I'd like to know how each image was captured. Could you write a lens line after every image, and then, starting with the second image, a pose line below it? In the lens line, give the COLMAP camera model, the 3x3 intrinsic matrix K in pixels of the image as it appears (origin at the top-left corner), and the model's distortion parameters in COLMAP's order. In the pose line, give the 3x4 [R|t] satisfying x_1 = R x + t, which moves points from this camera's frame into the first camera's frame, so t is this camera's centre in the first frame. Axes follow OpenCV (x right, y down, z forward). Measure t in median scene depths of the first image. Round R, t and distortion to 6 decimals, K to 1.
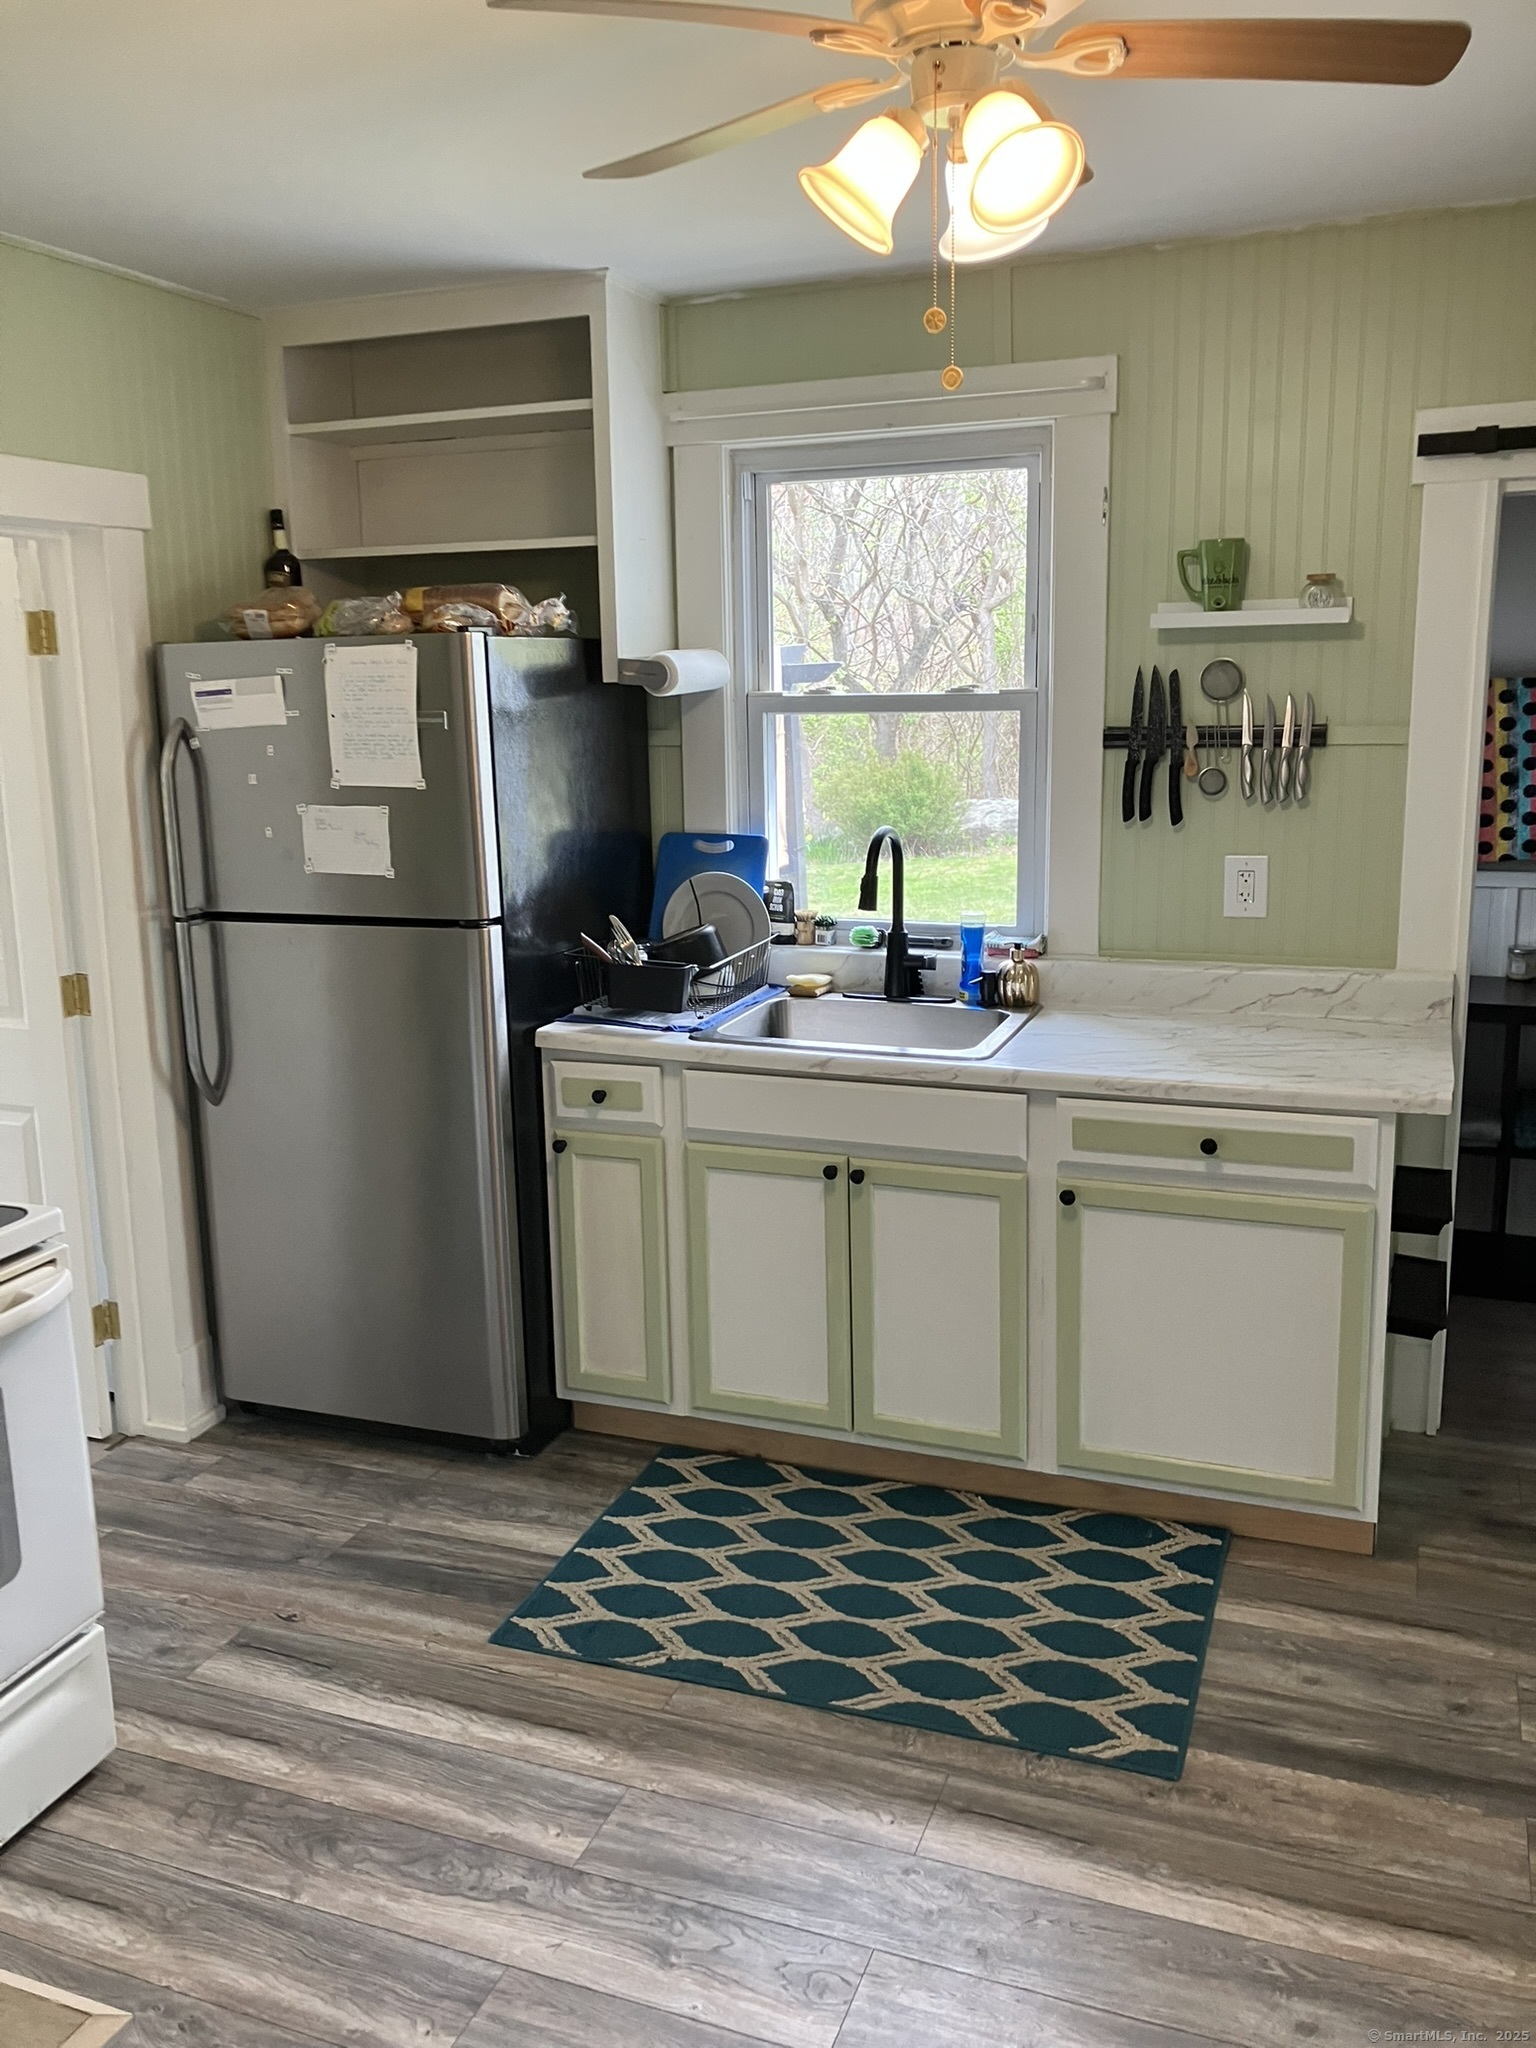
lens RADIAL K [[1695.3, 0, 757.9], [0, 1695.3, 1019.5], [0, 0, 1]] dist [-0.000148, -0.000603]
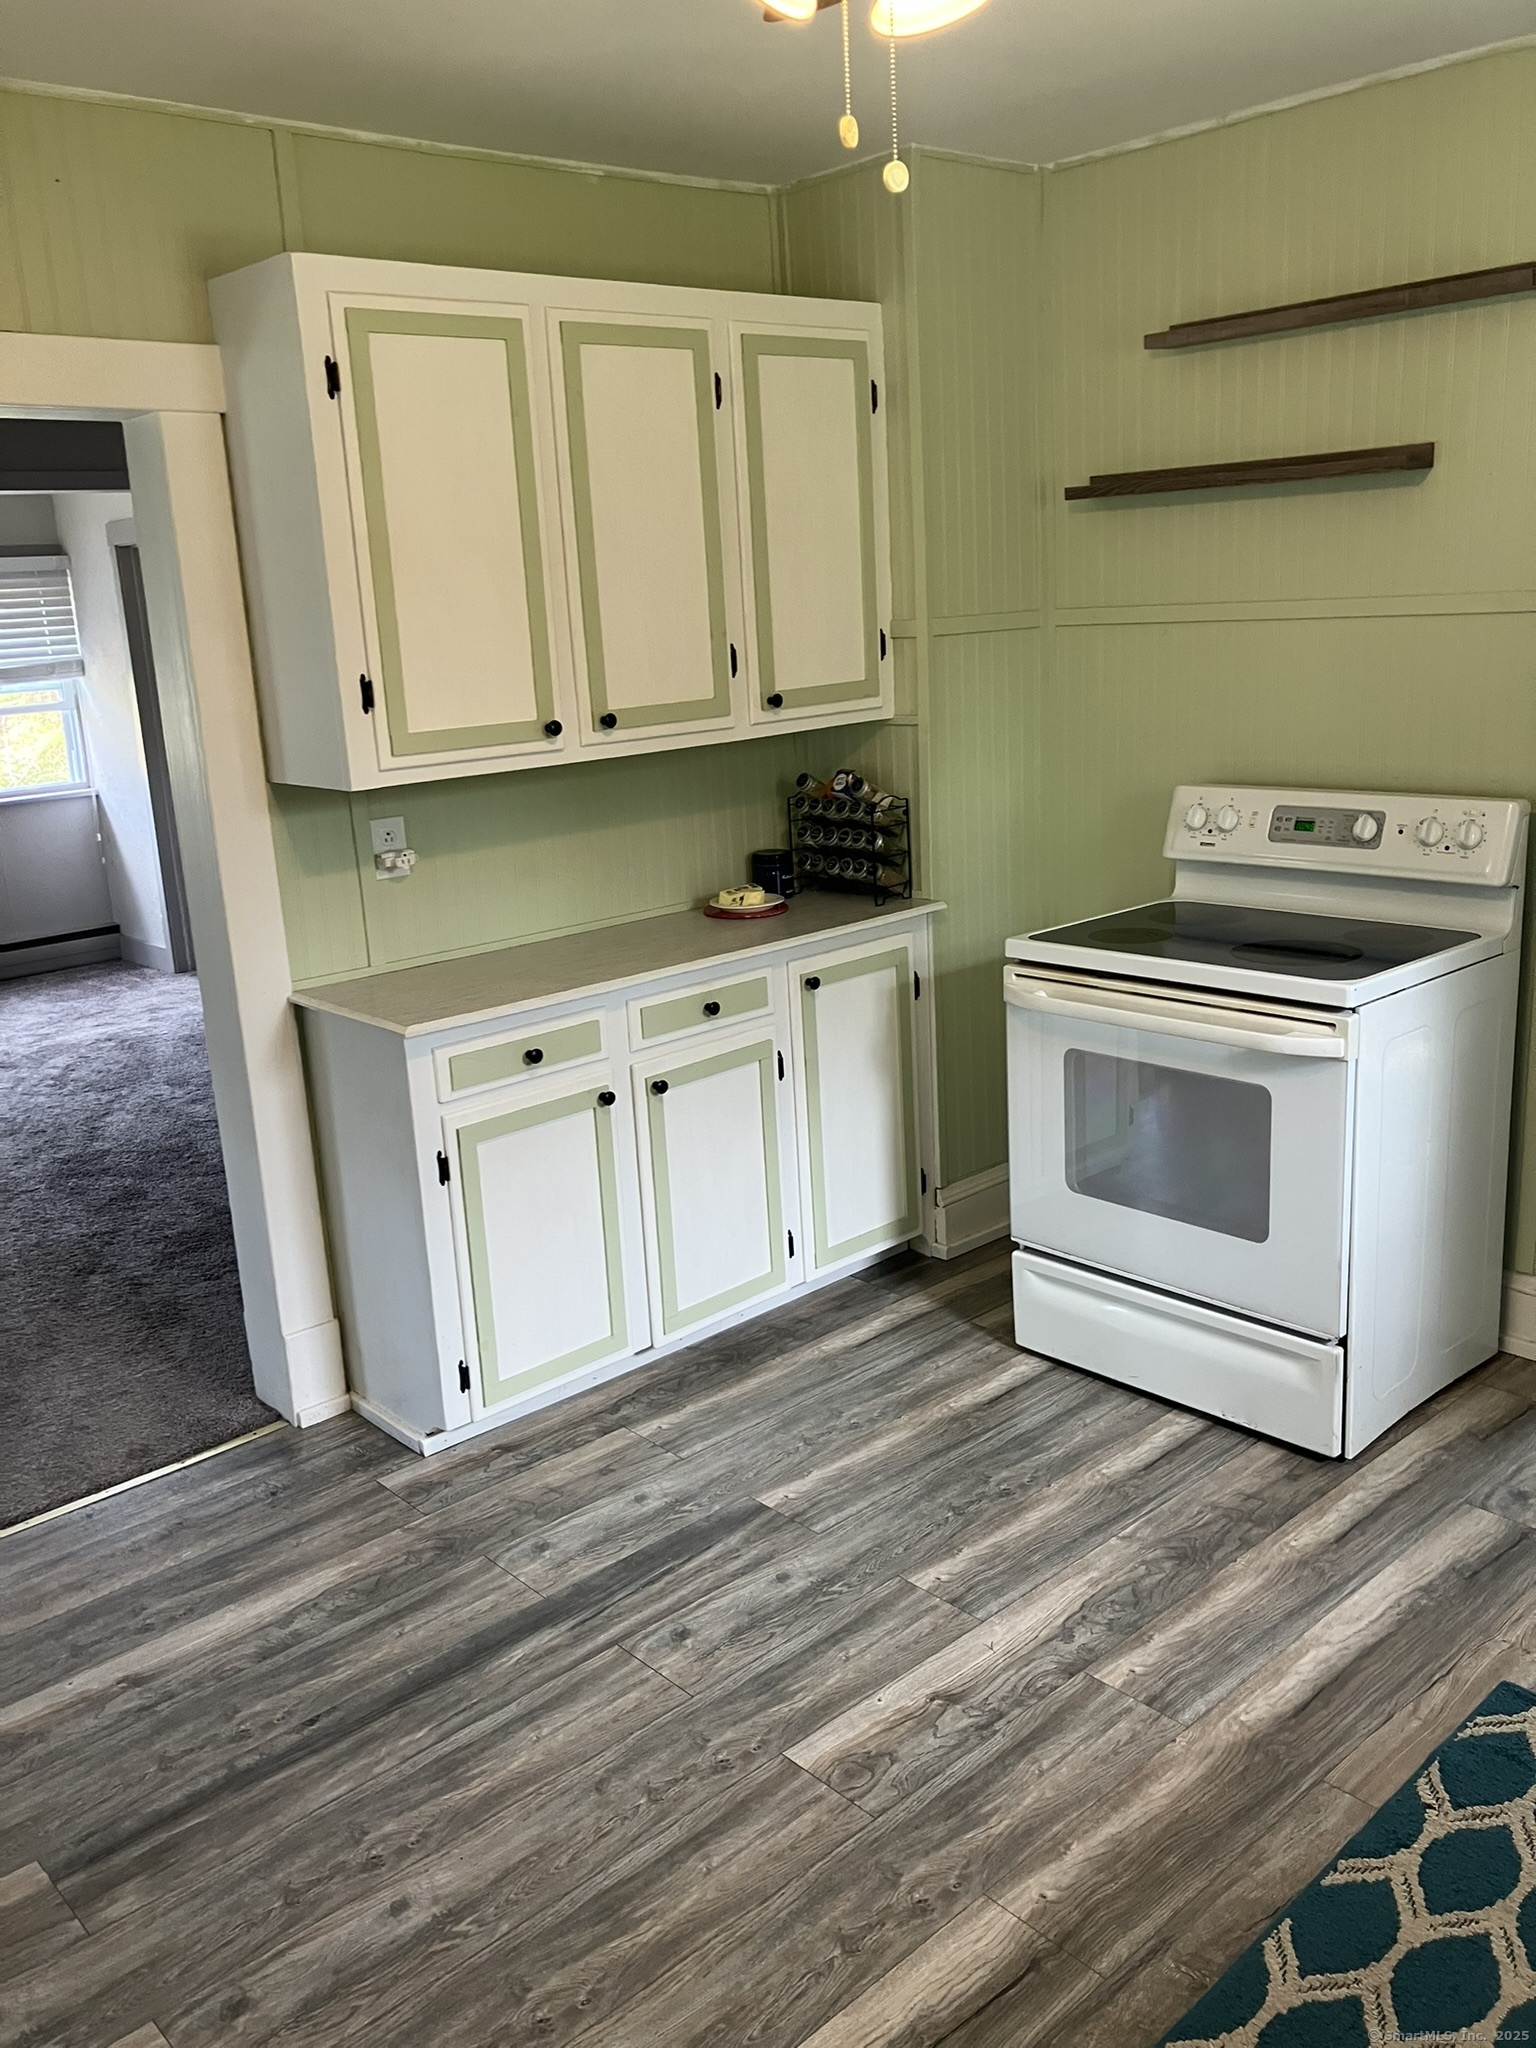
lens RADIAL K [[1695.3, 0, 760.5], [0, 1695.3, 1027.2], [0, 0, 1]] dist [-0.000148, -0.000603]
pose [[-0.453198, 0.260069, -0.852629, 0.747477], [-0.126211, 0.928138, 0.350186, -0.212759], [0.882430, 0.266315, -0.387807, 1.070212]]
